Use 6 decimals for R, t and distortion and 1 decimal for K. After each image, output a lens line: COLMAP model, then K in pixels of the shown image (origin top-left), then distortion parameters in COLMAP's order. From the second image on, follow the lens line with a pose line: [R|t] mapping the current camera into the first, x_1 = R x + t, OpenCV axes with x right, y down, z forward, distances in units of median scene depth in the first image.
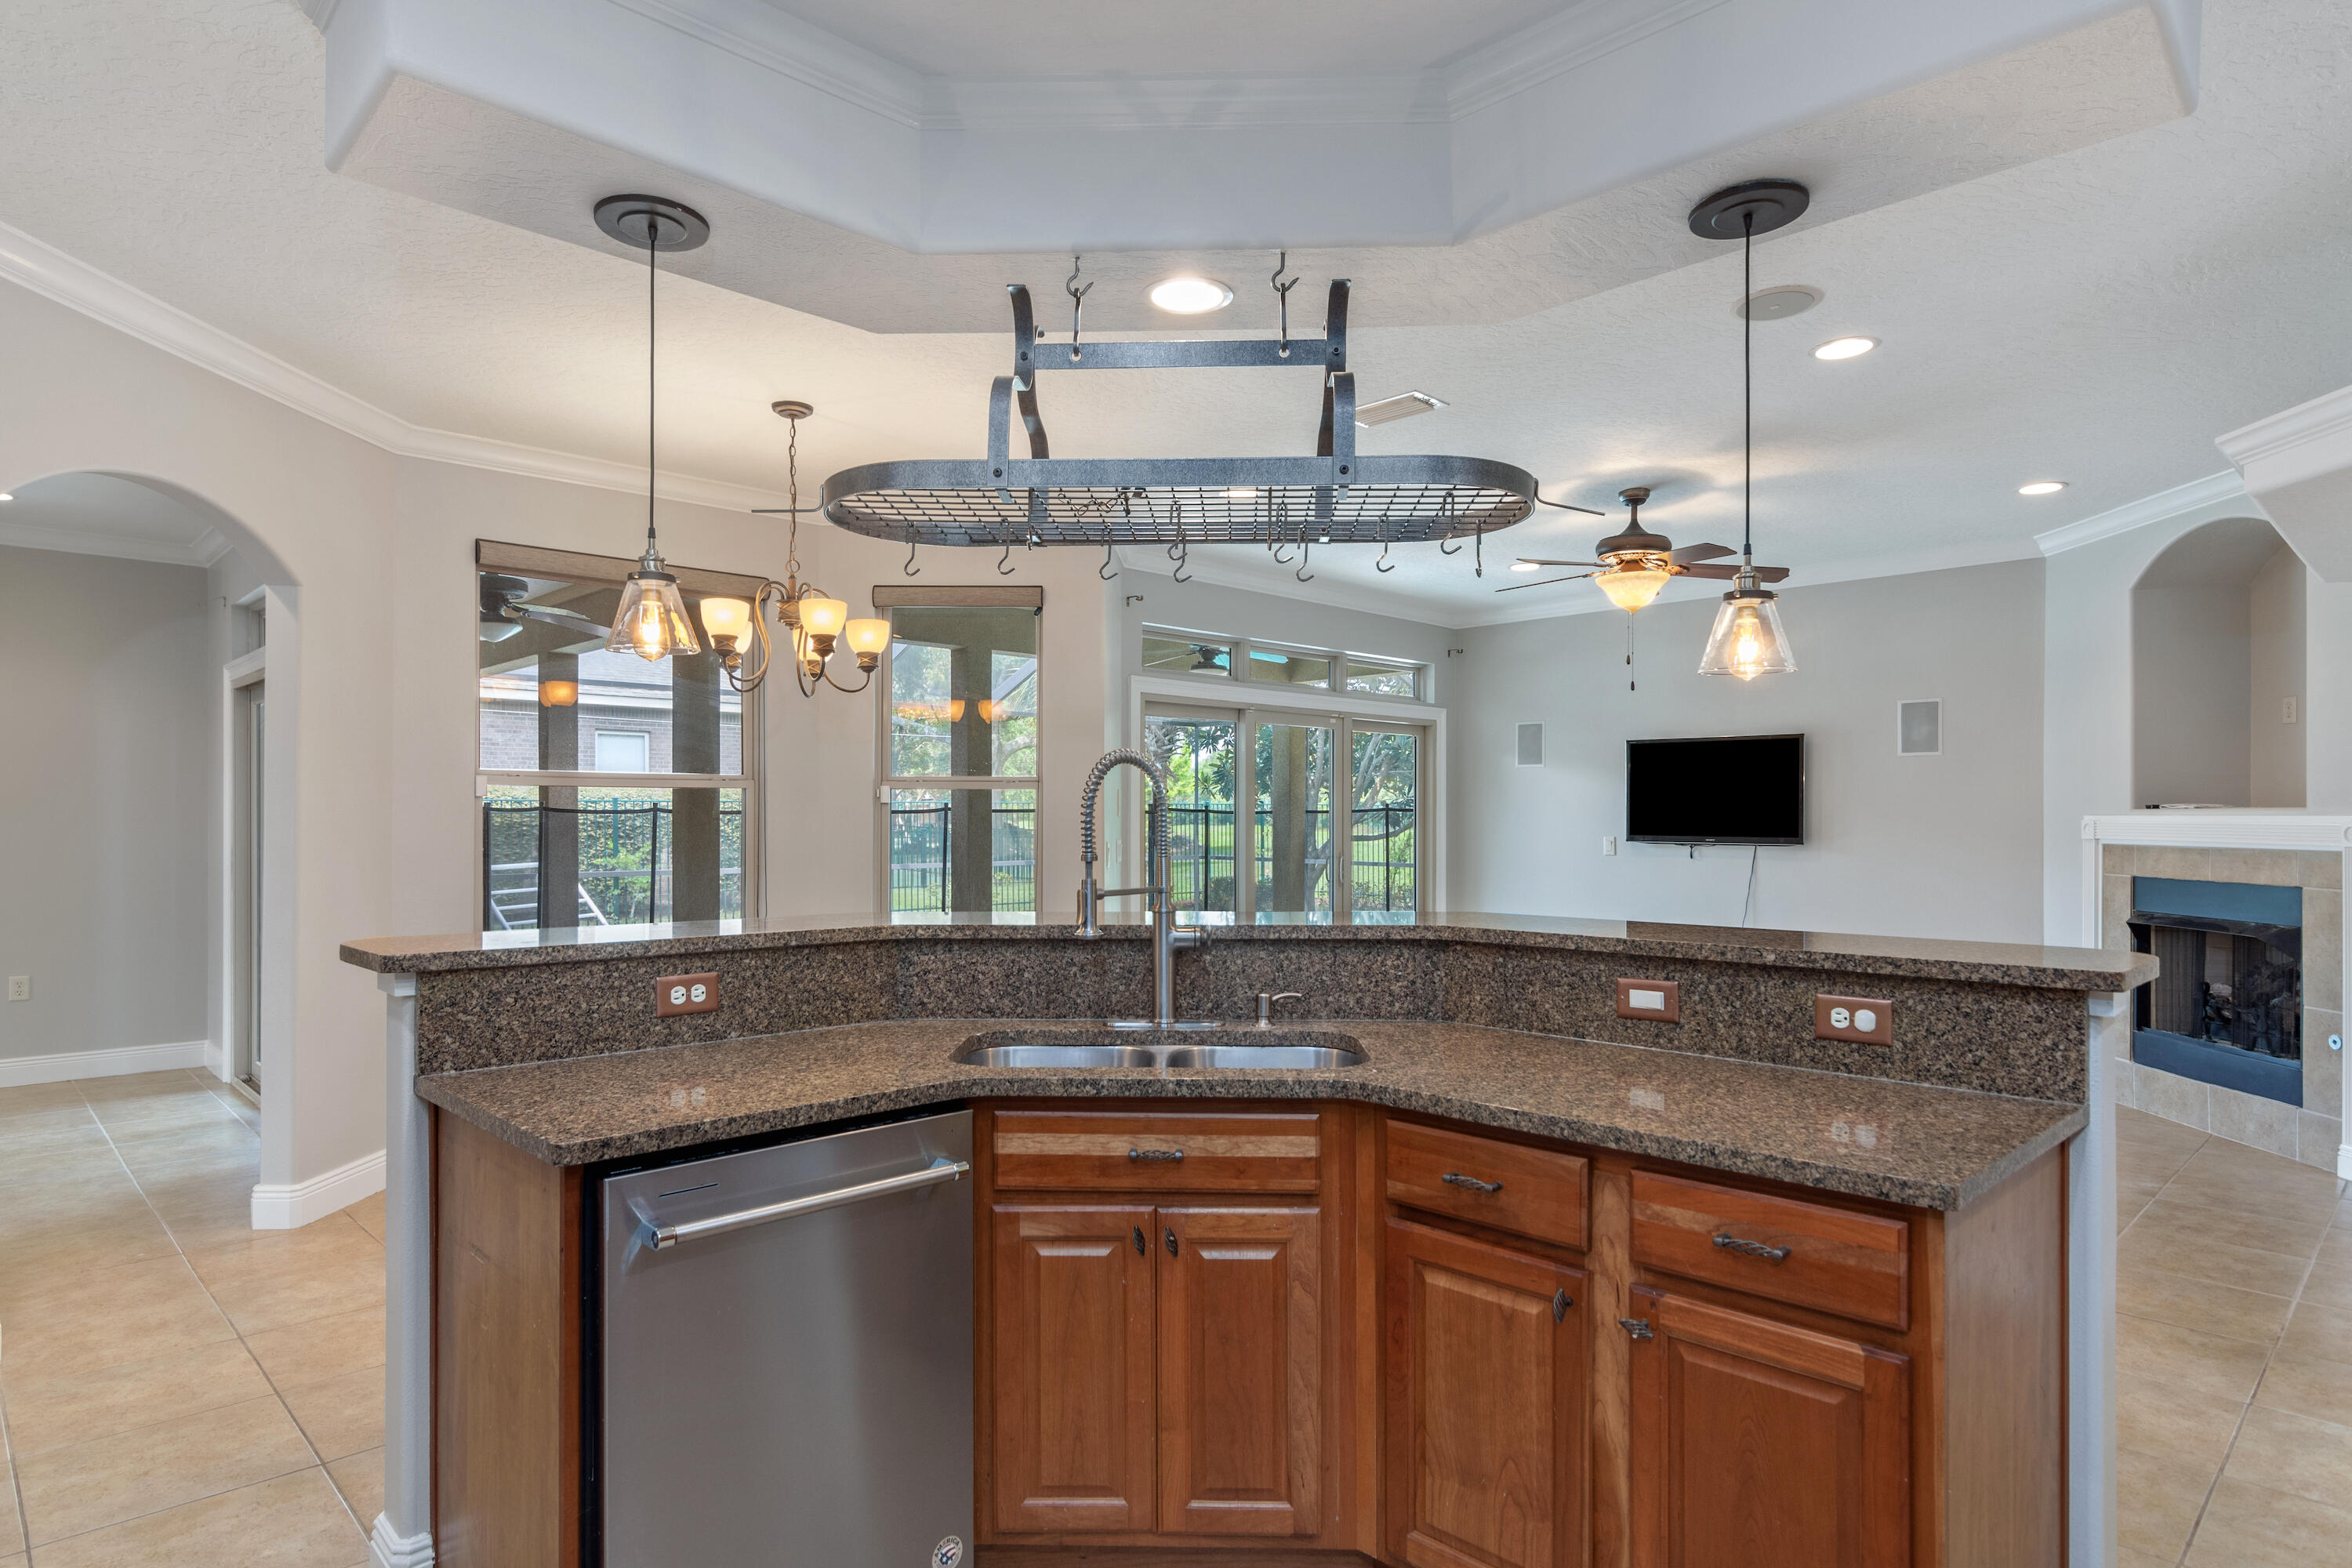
lens RADIAL K [[1298.9, 0, 1185.8], [0, 1298.9, 830.5], [0, 0, 1]] dist [0.028061, -0.010309]
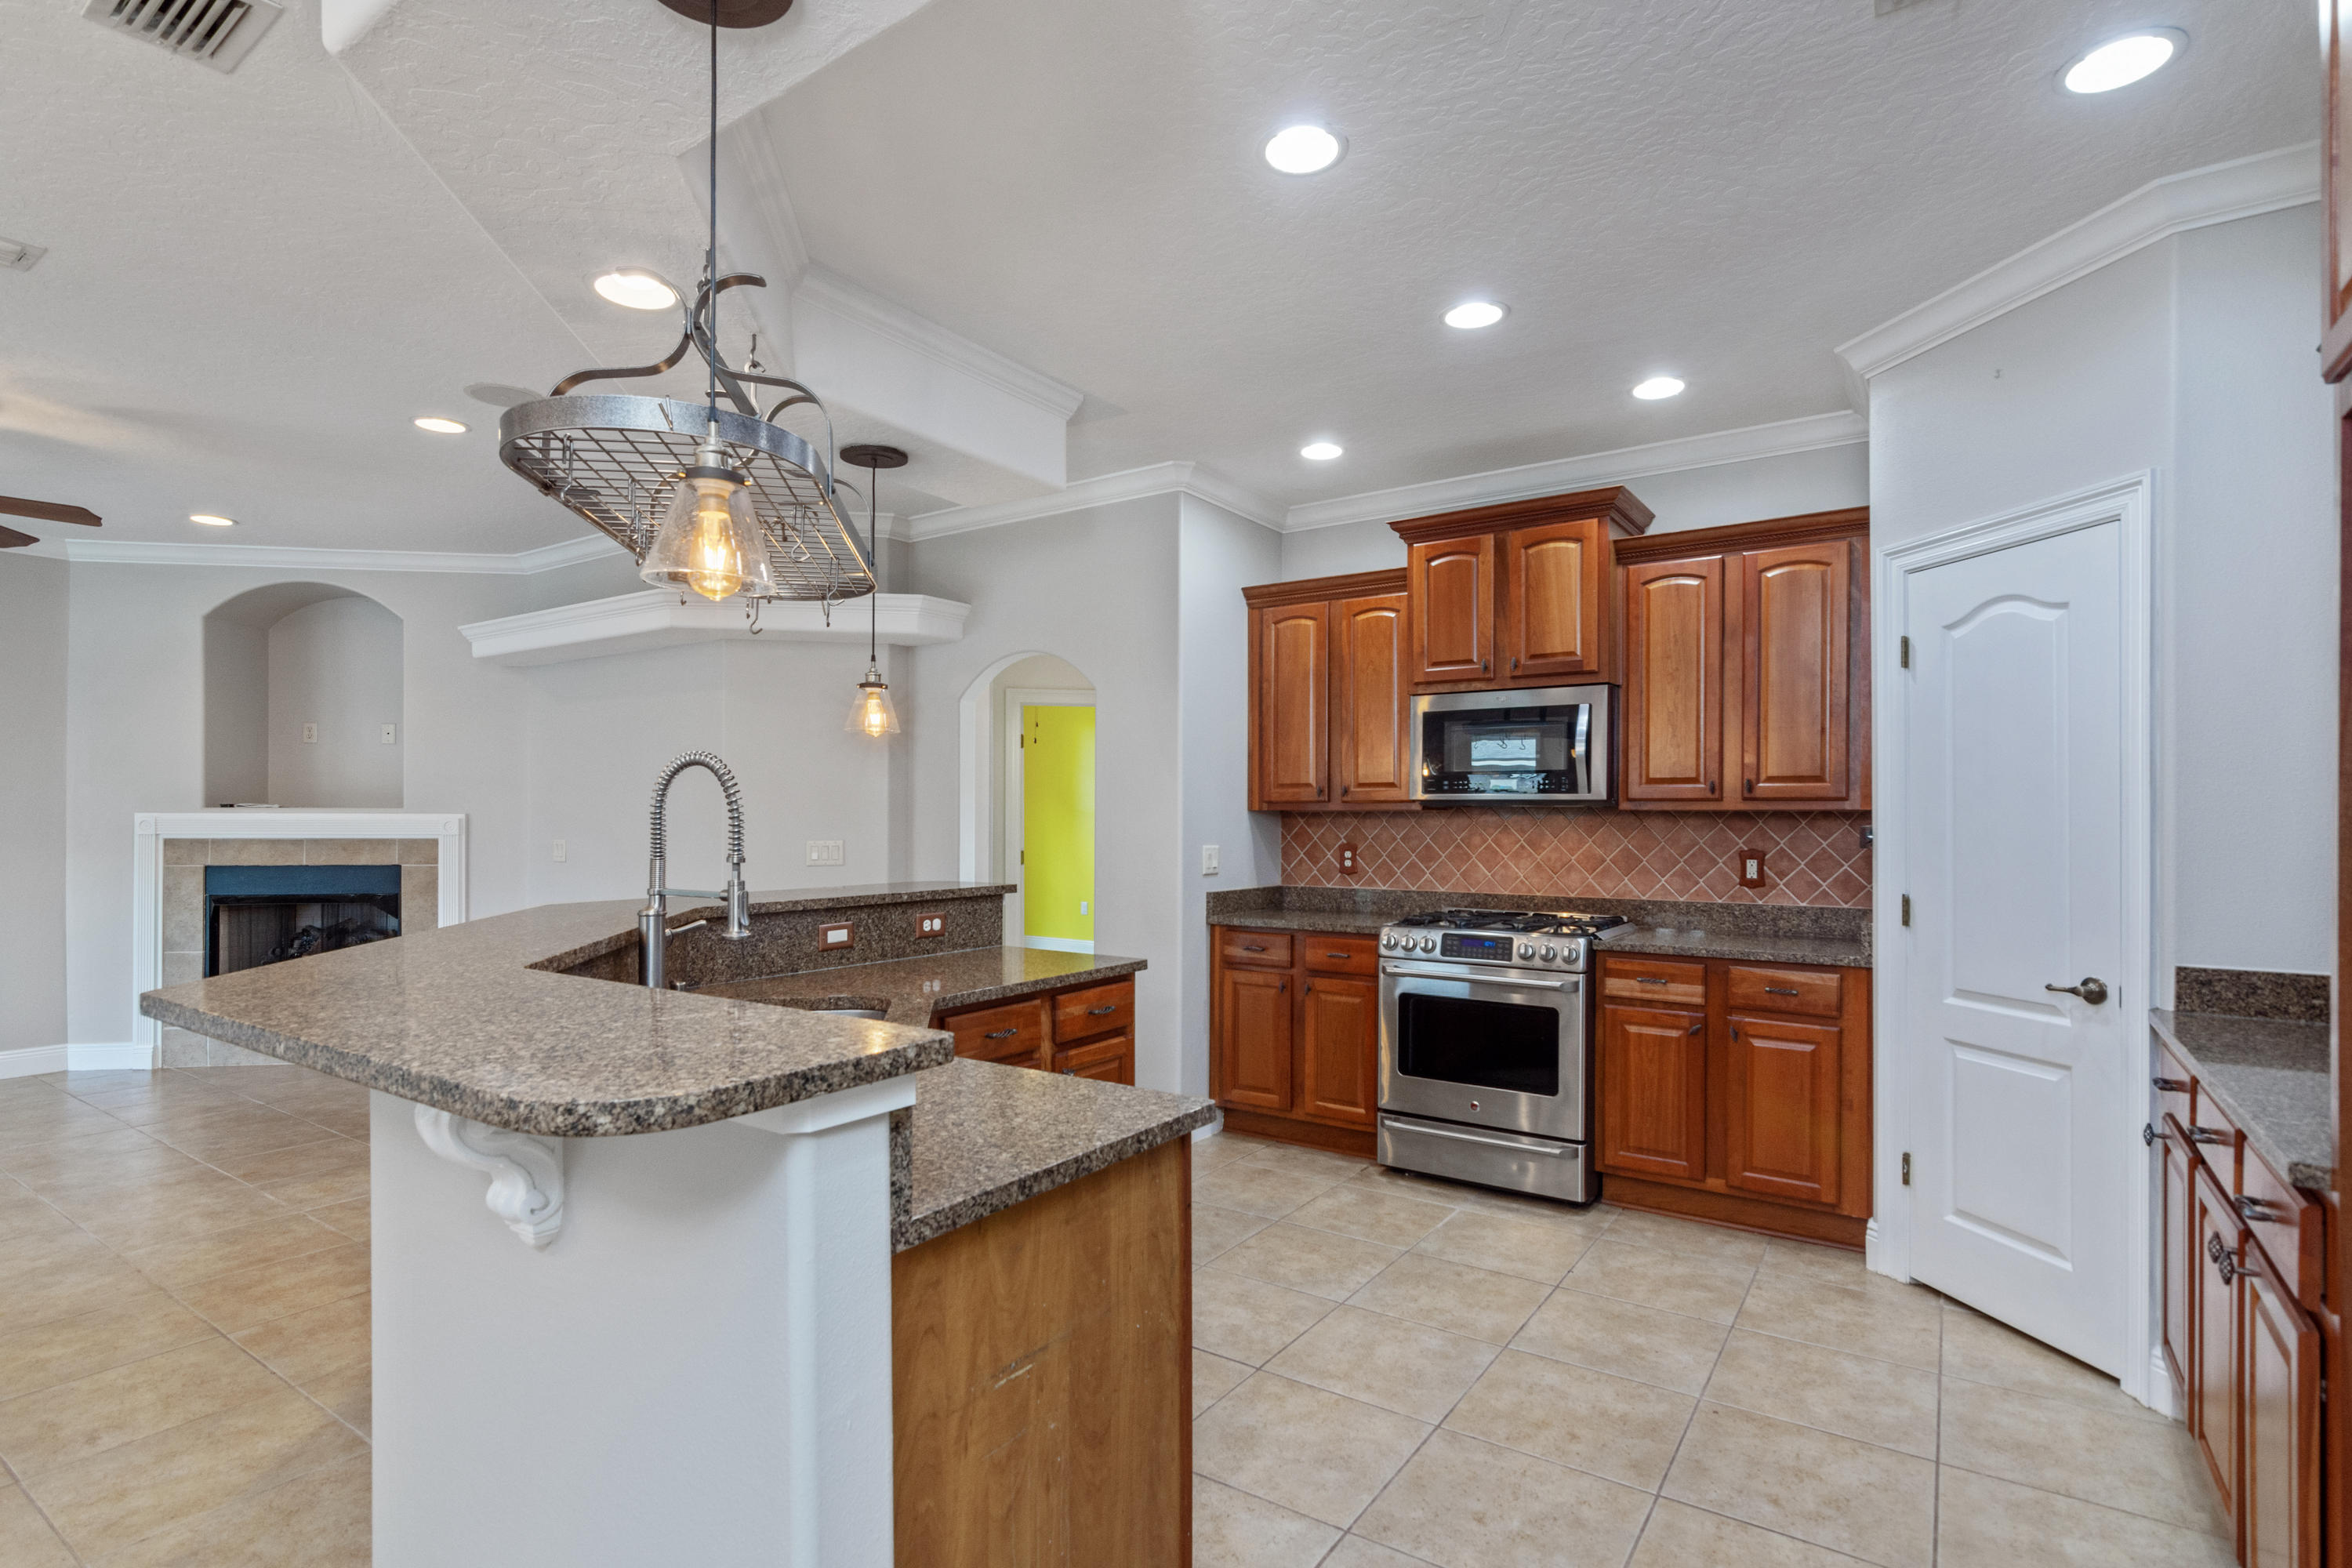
lens RADIAL K [[1148.0, 0, 1190.1], [0, 1148.0, 818.0], [0, 0, 1]] dist [0.002787, 0.000615]
pose [[-0.192770, -0.001253, 0.981243, -0.452864], [0.006560, 0.999975, 0.002566, -0.004207], [-0.981222, 0.006932, -0.192757, 0.366963]]
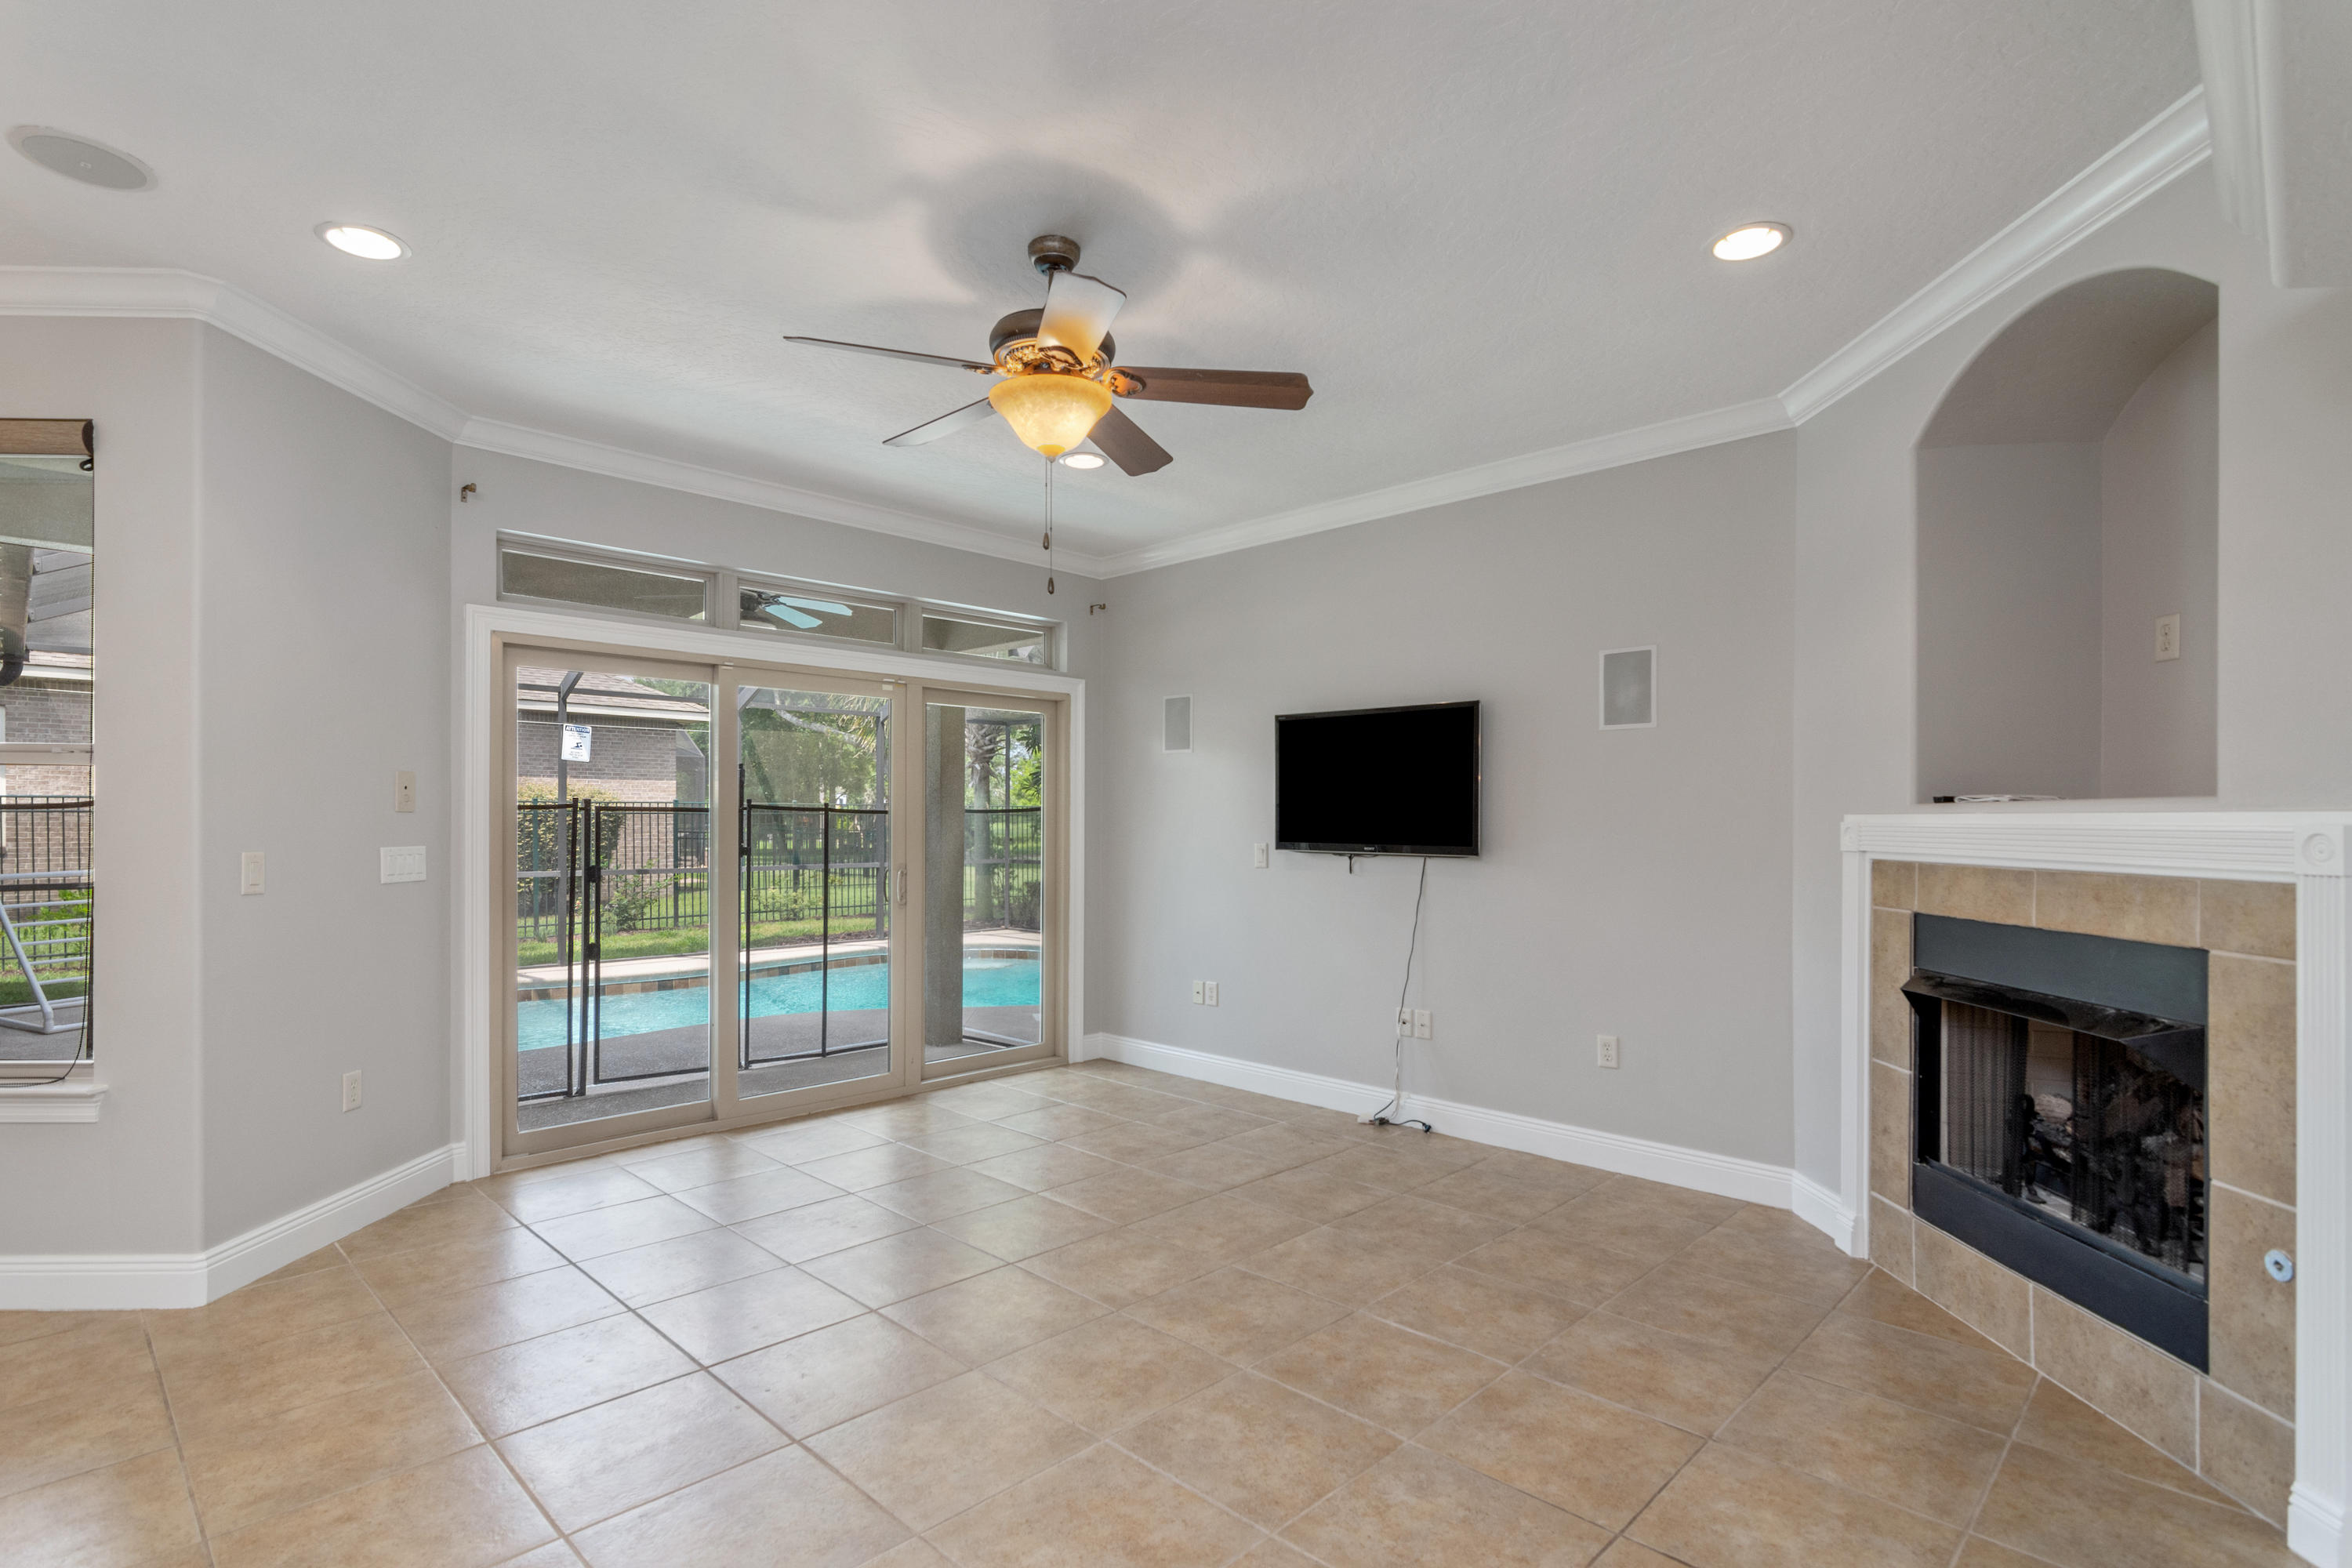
lens RADIAL K [[1138.0, 0, 1167.9], [0, 1138.0, 829.6], [0, 0, 1]] dist [-0.000414, 0.000863]
pose [[0.999932, 0.004718, 0.010688, 0.383134], [-0.004678, 0.999982, -0.003810, -0.000626], [-0.010706, 0.003759, 0.999936, 0.493070]]
